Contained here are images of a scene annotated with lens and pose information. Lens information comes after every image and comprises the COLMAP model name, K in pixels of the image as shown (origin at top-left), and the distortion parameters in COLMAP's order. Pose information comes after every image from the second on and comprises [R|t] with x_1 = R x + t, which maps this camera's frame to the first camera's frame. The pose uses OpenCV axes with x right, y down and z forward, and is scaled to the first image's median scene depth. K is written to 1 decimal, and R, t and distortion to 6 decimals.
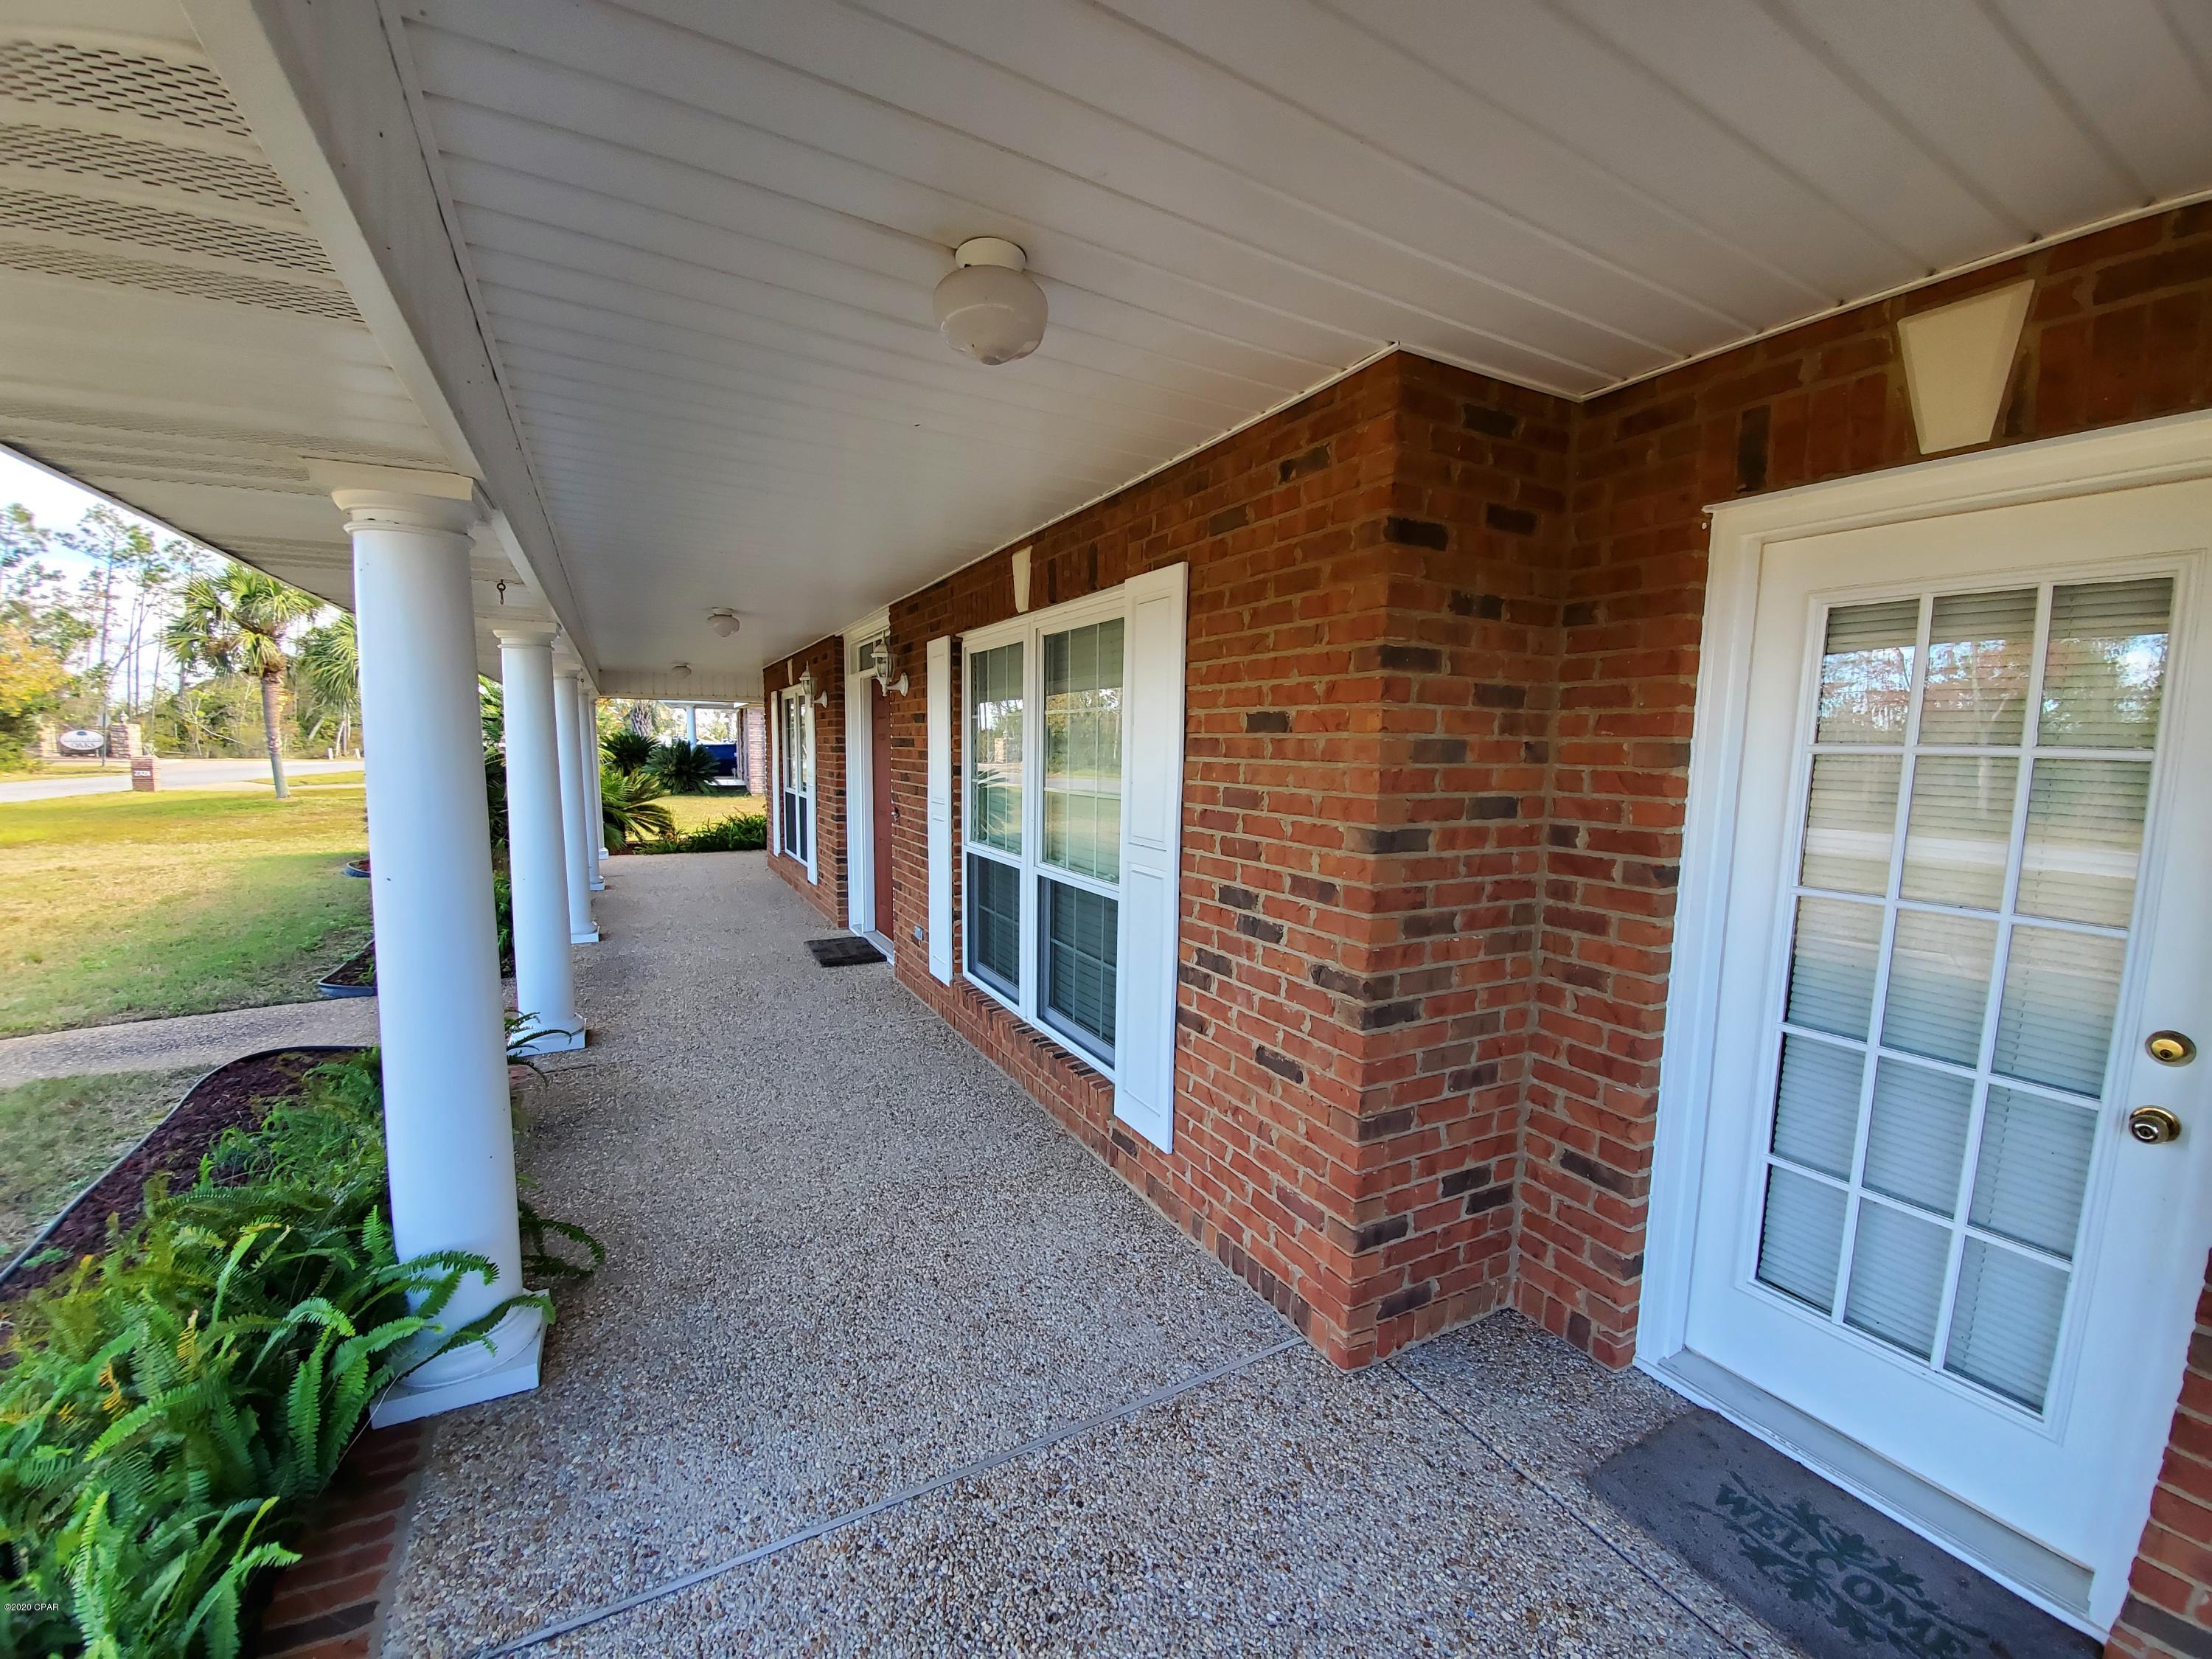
lens RADIAL K [[873.8, 0, 1096.5], [0, 873.8, 847.6], [0, 0, 1]] dist [0.010174, -0.015606]
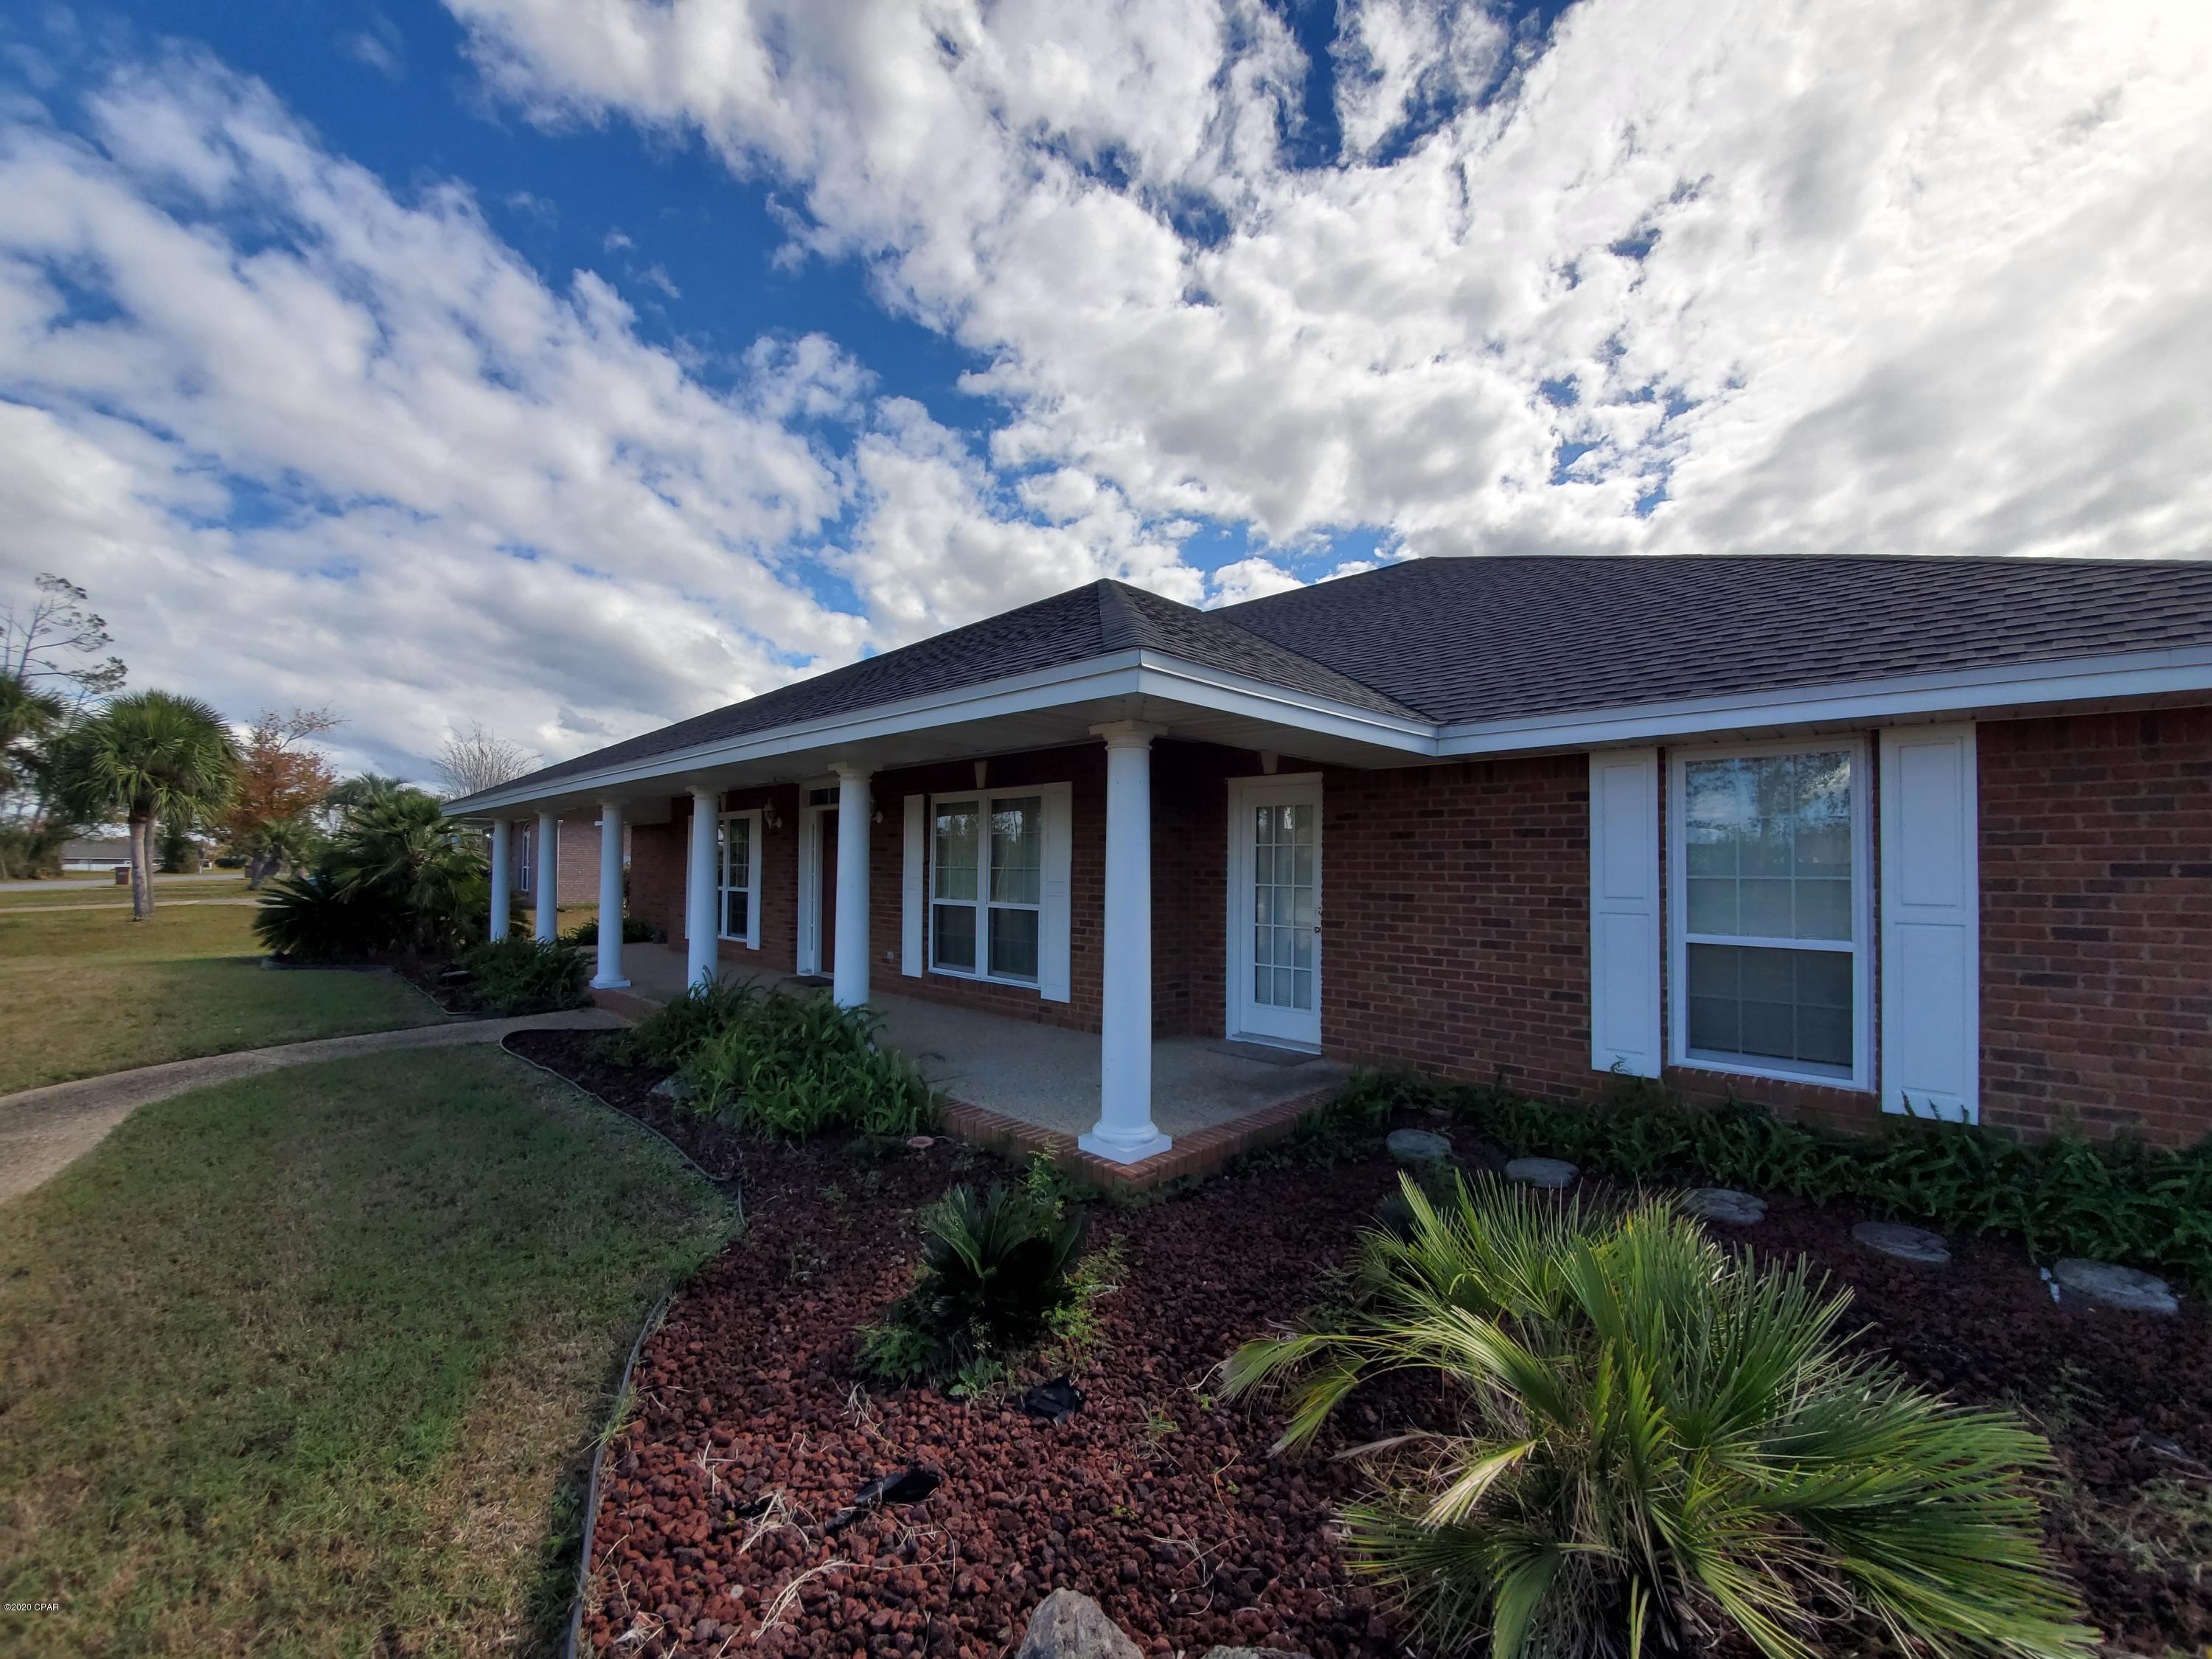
lens RADIAL K [[873.8, 0, 1096.5], [0, 873.8, 847.6], [0, 0, 1]] dist [0.010174, -0.015606]
pose [[0.954606, 0.000735, 0.297872, -0.453624], [0.039180, 0.990999, -0.128008, 0.170347], [-0.295285, 0.133868, 0.945984, -1.136892]]
